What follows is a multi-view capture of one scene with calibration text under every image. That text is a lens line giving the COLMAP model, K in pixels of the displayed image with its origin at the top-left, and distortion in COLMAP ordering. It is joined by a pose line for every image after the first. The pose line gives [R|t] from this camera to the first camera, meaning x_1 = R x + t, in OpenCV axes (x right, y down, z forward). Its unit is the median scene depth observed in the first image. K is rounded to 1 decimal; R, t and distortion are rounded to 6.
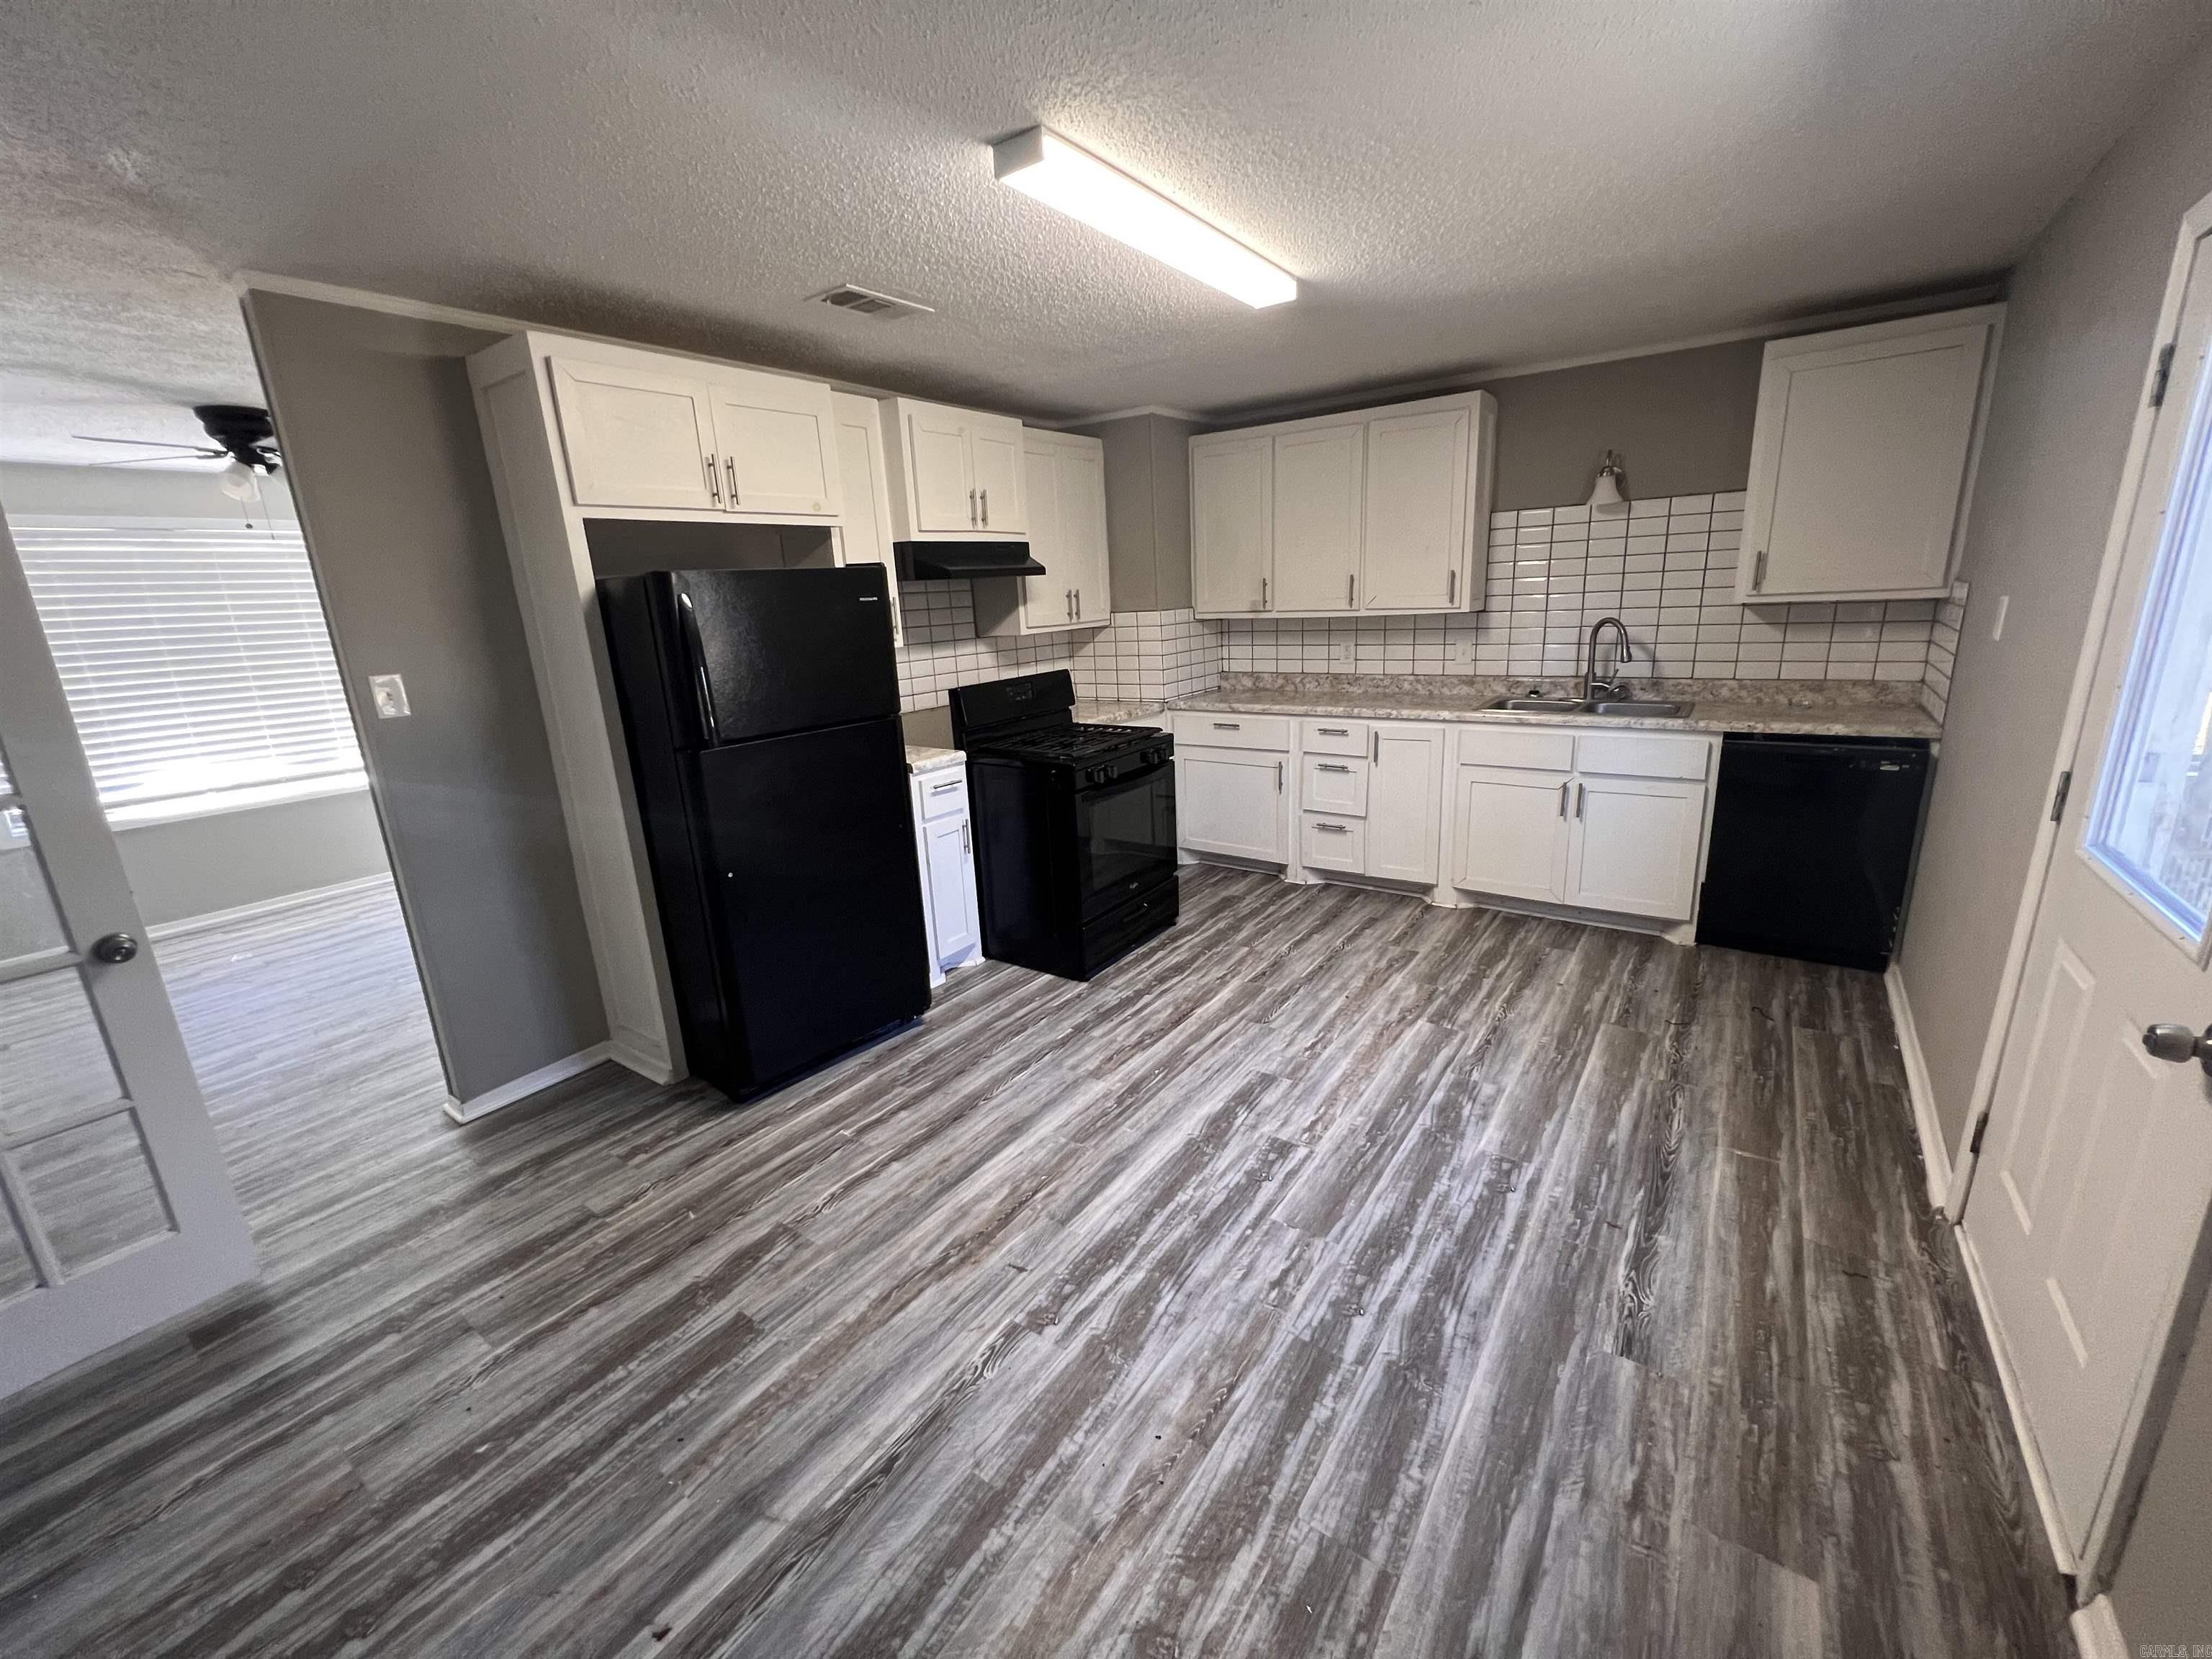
lens RADIAL K [[886.1, 0, 1105.4], [0, 886.1, 820.7], [0, 0, 1]] dist [0.000354, 0.000471]
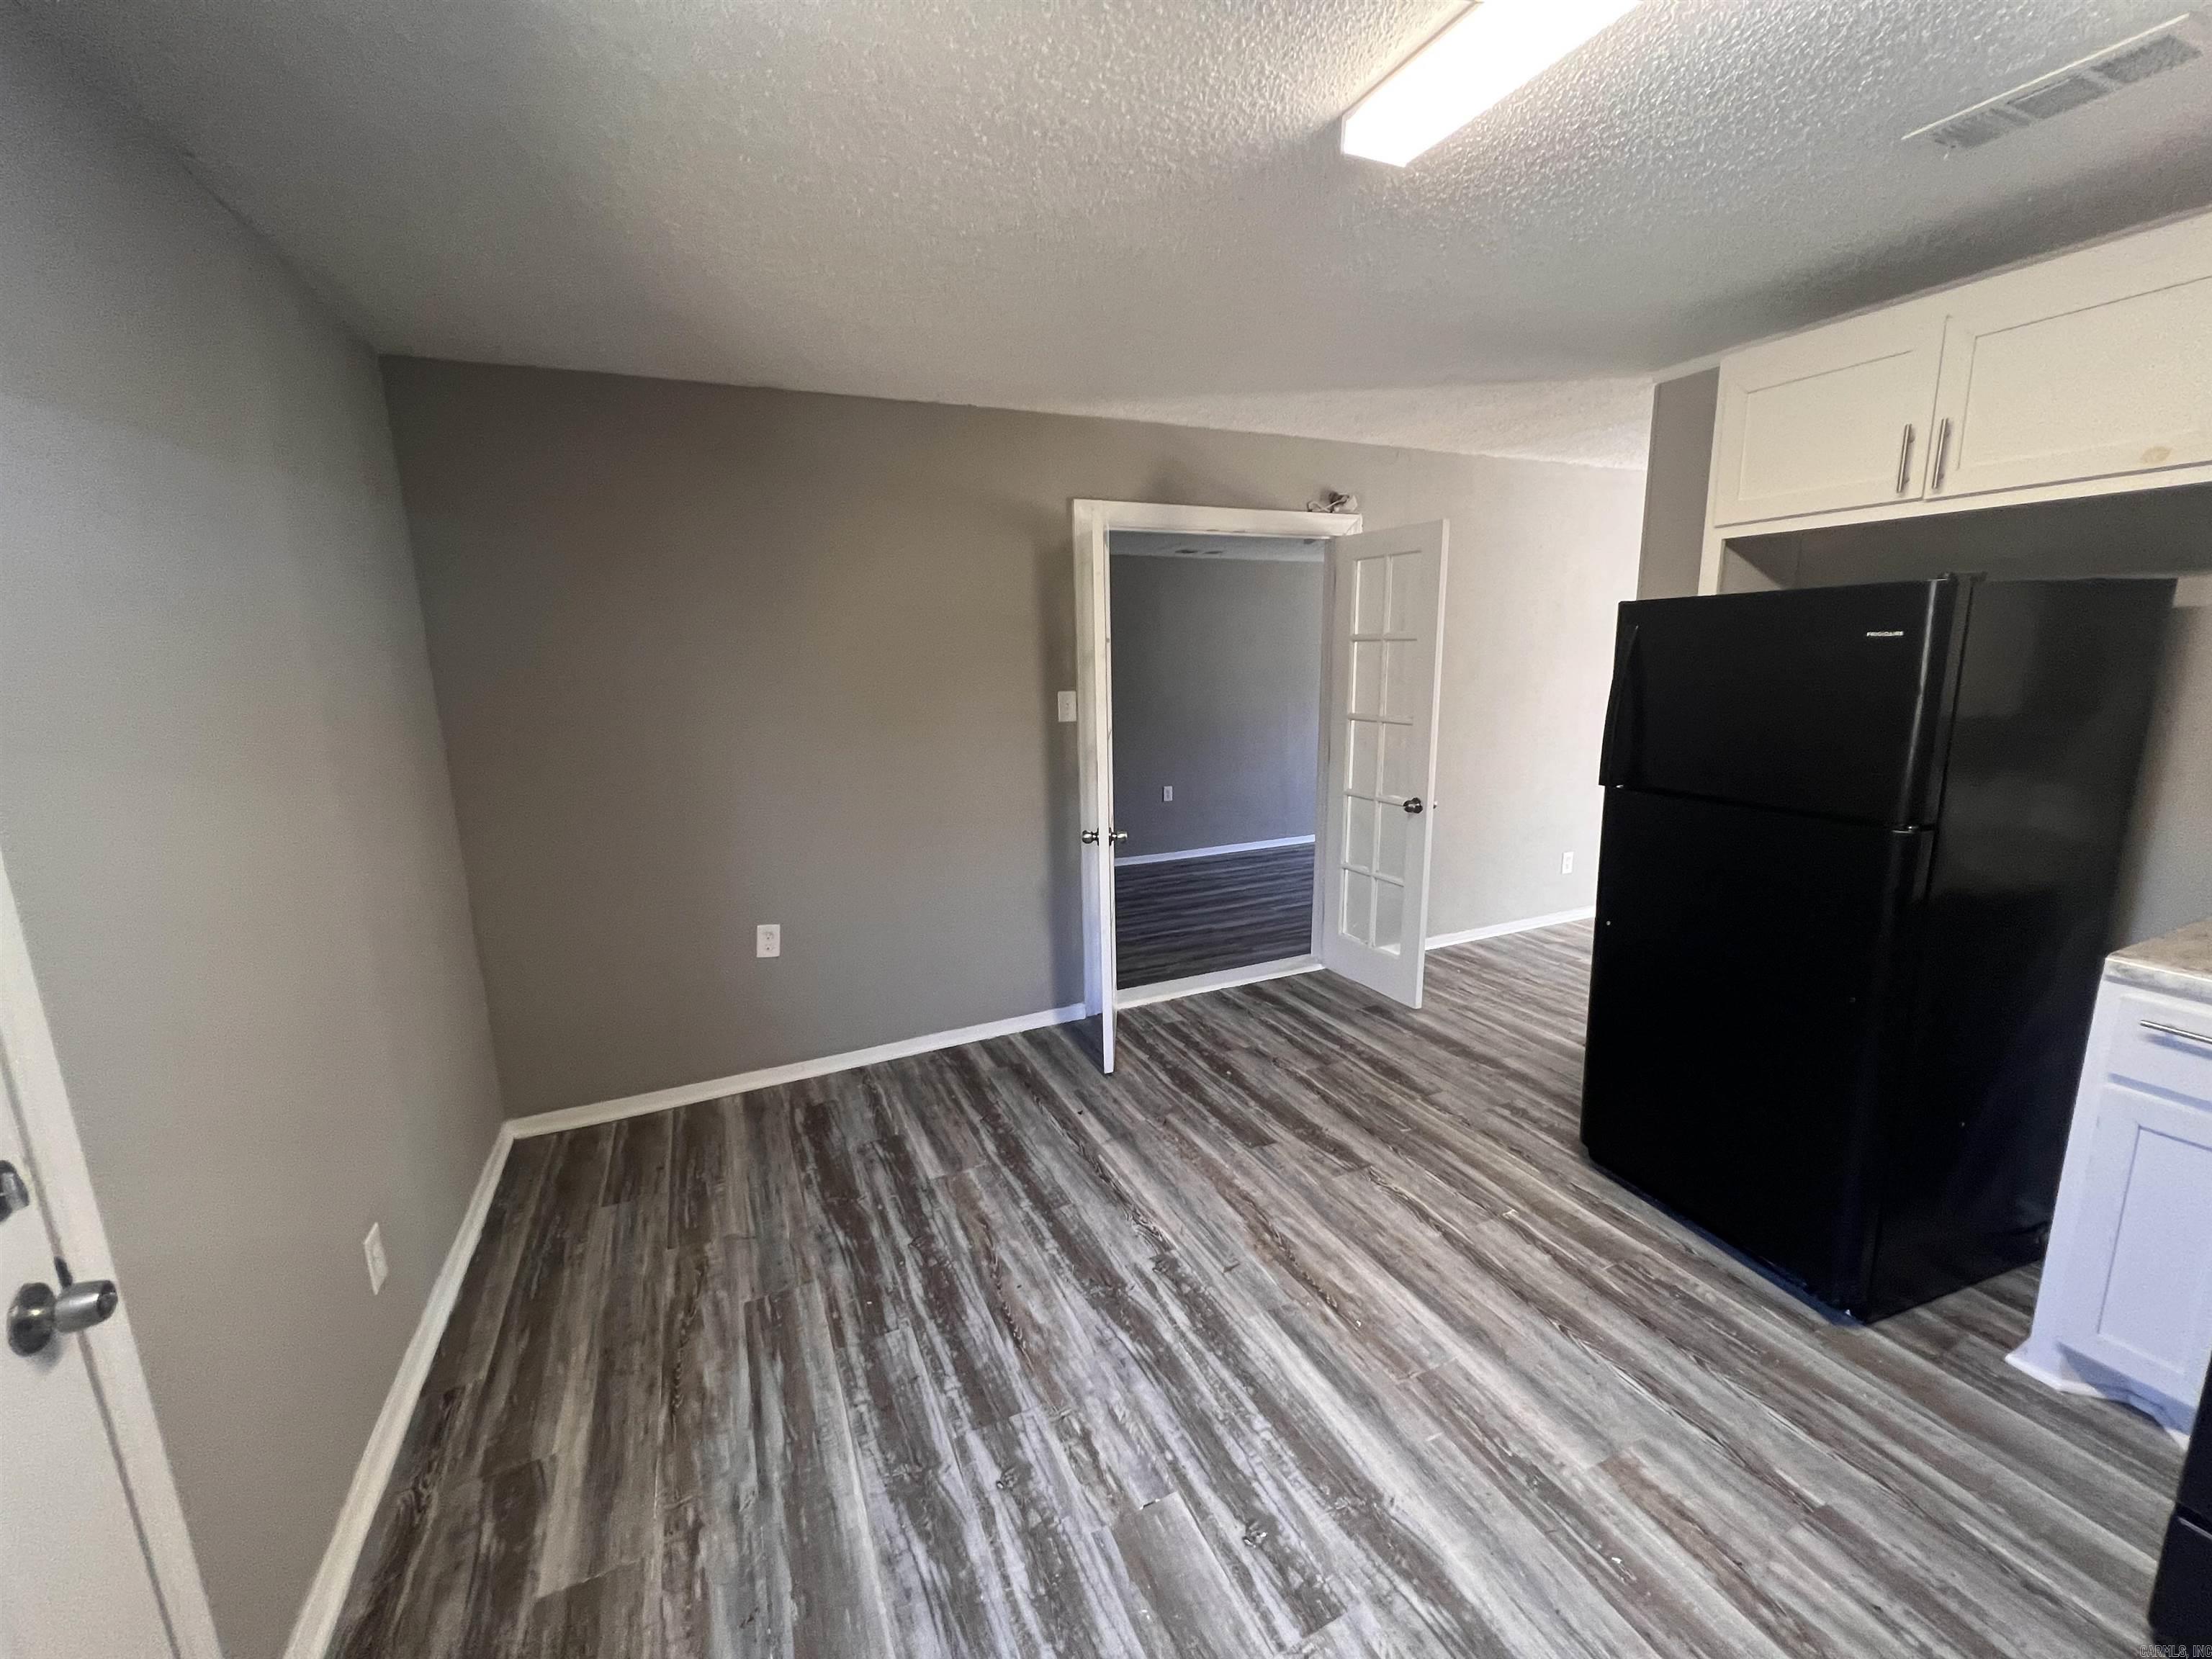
lens RADIAL K [[886.1, 0, 1104.3], [0, 886.1, 817.4], [0, 0, 1]] dist [0.000354, 0.000471]
pose [[-0.490859, 0.220951, -0.842756, 0.804911], [-0.172939, 0.923350, 0.342808, -0.361563], [0.853903, 0.314016, -0.415023, 1.204643]]
